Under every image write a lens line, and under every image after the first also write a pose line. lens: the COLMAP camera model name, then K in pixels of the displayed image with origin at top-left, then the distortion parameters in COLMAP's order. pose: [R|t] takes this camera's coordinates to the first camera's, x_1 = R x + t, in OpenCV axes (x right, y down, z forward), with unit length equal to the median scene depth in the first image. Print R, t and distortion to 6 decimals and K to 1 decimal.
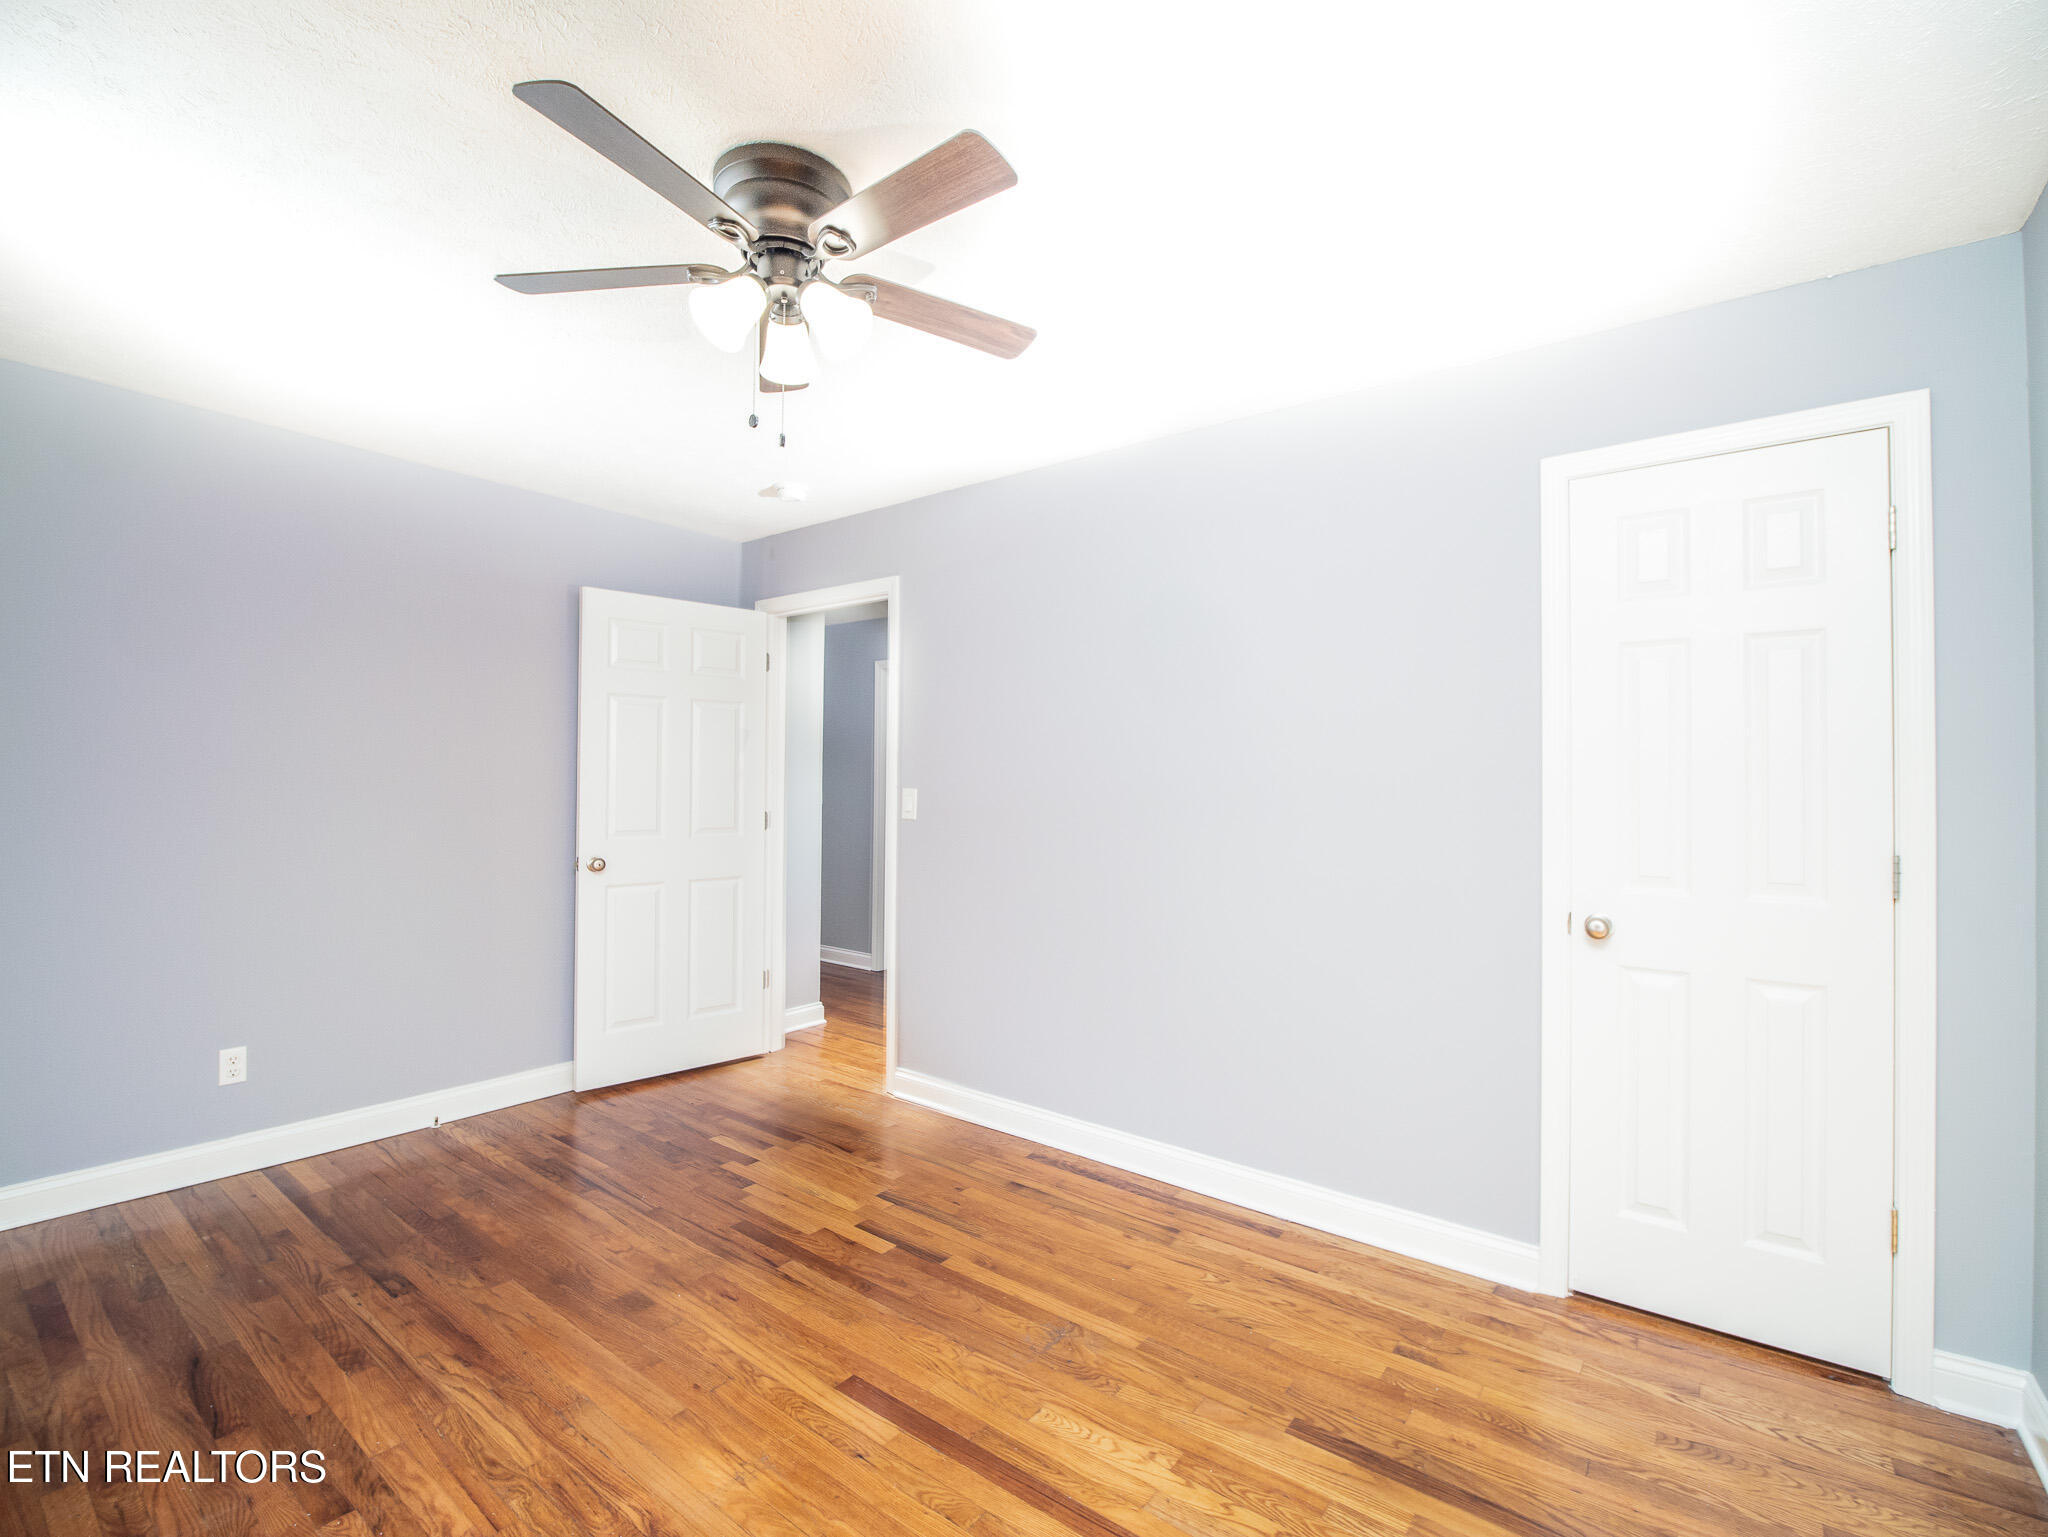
lens RADIAL K [[914.4, 0, 1023.4], [0, 914.4, 771.9], [0, 0, 1]] dist [-0.015752, -0.002991]
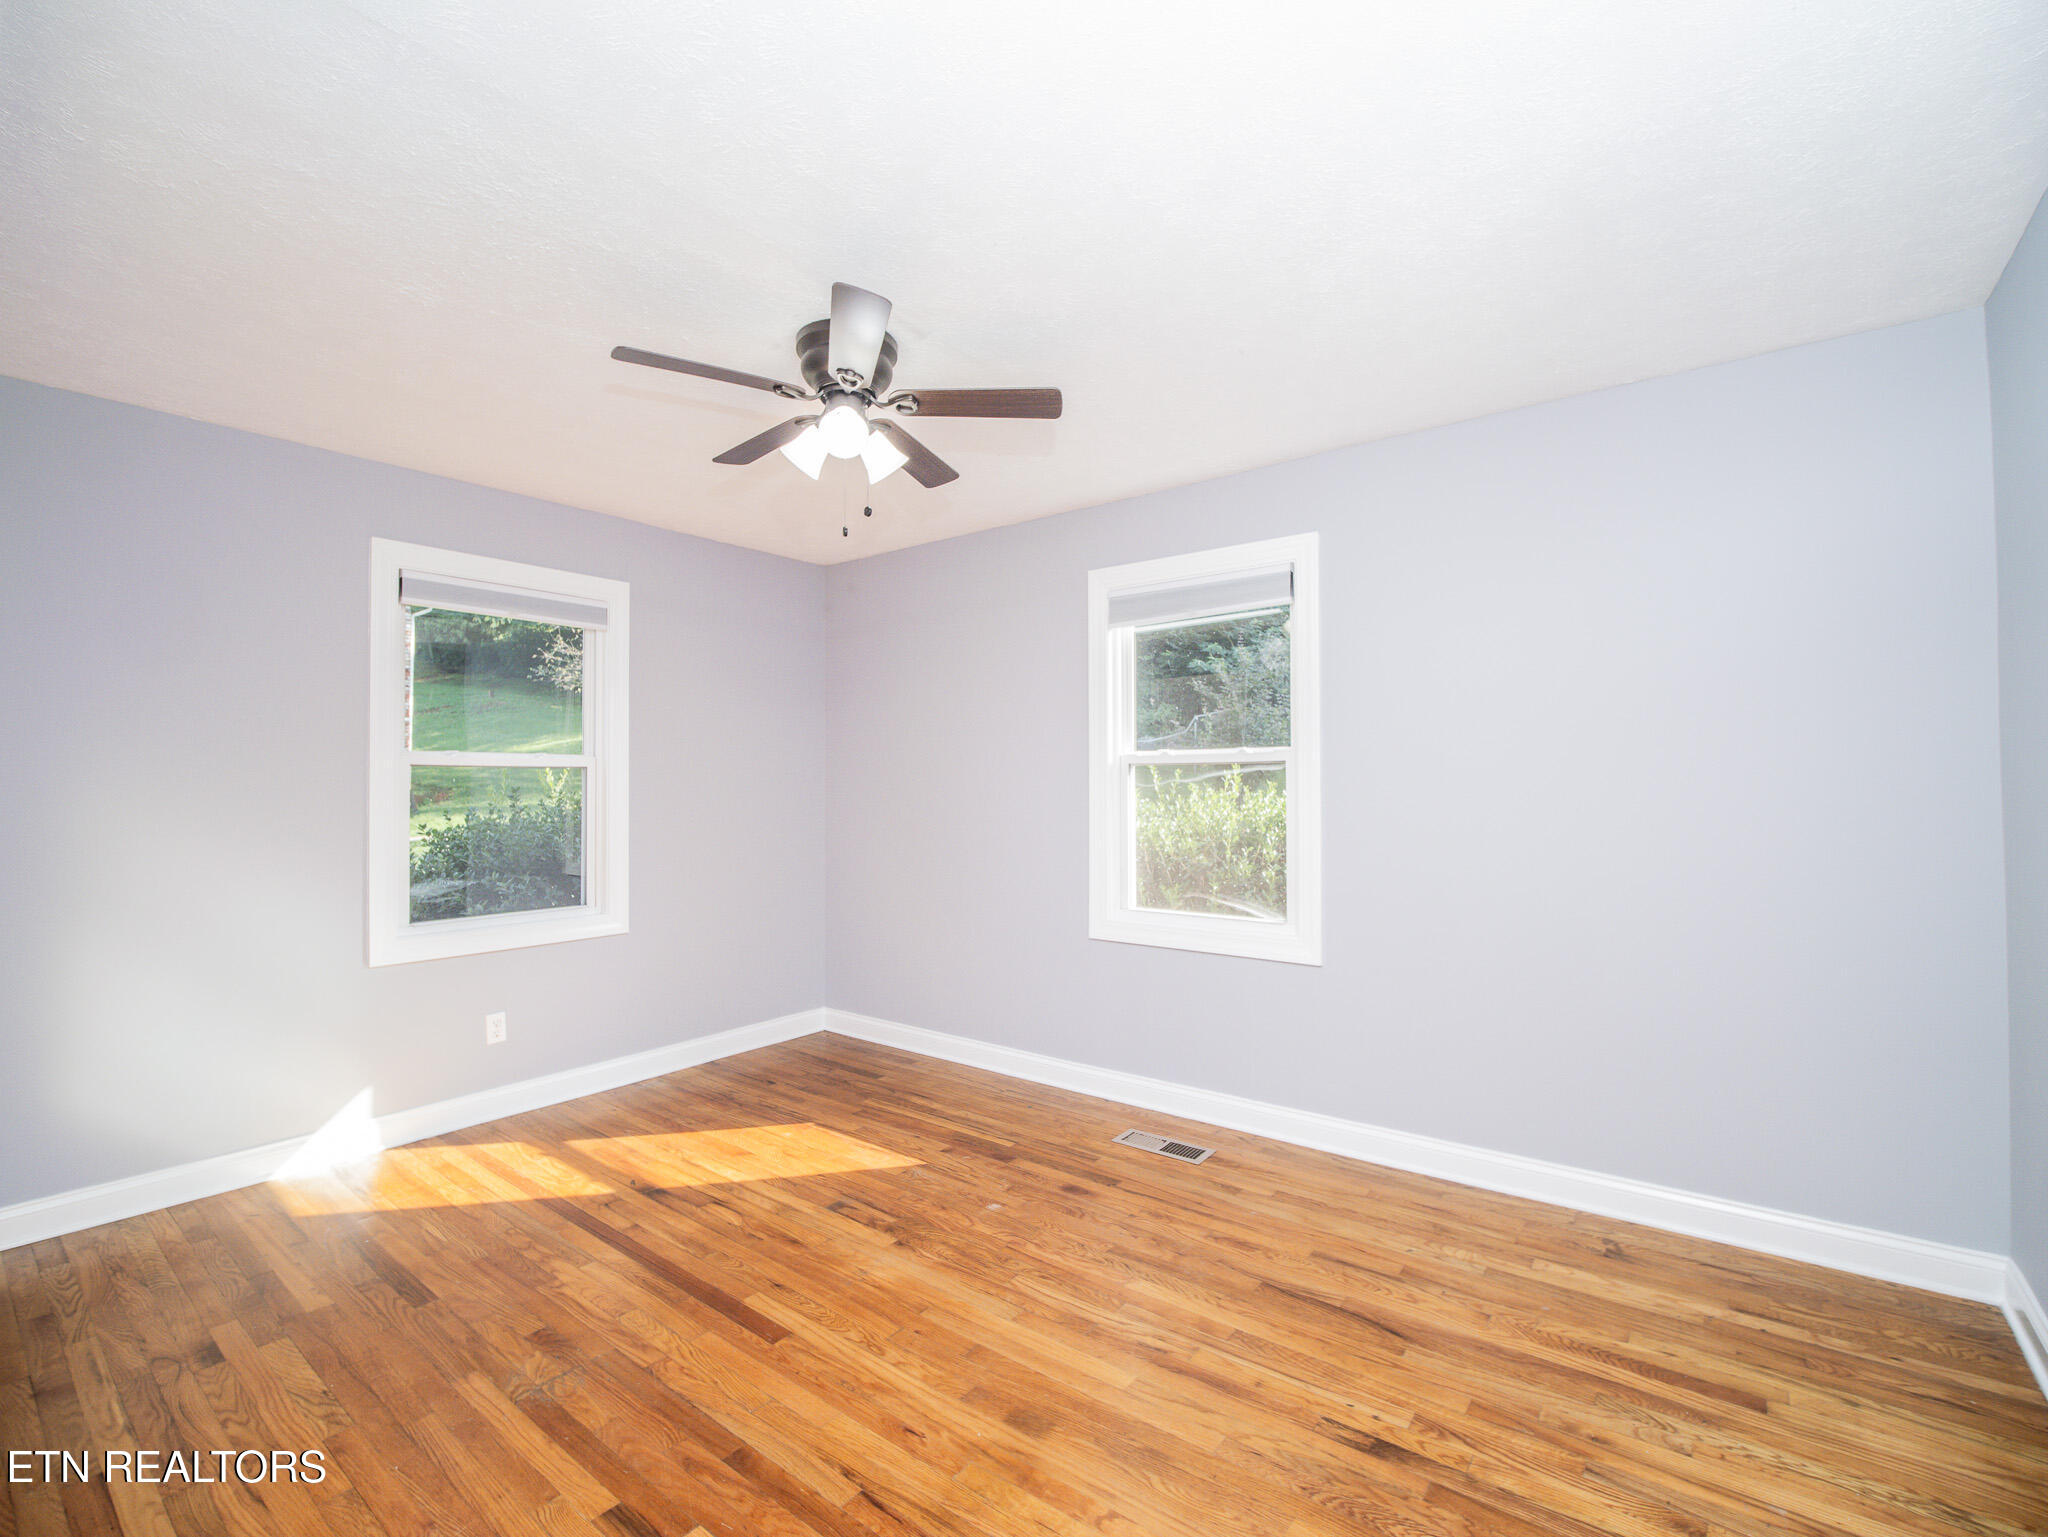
lens RADIAL K [[914.4, 0, 1023.4], [0, 914.4, 771.9], [0, 0, 1]] dist [-0.015752, -0.002991]
pose [[-0.999936, -0.008097, 0.007930, -0.469735], [-0.008402, 0.999200, -0.039111, 0.037318], [-0.007607, -0.039175, -0.999203, 2.026777]]
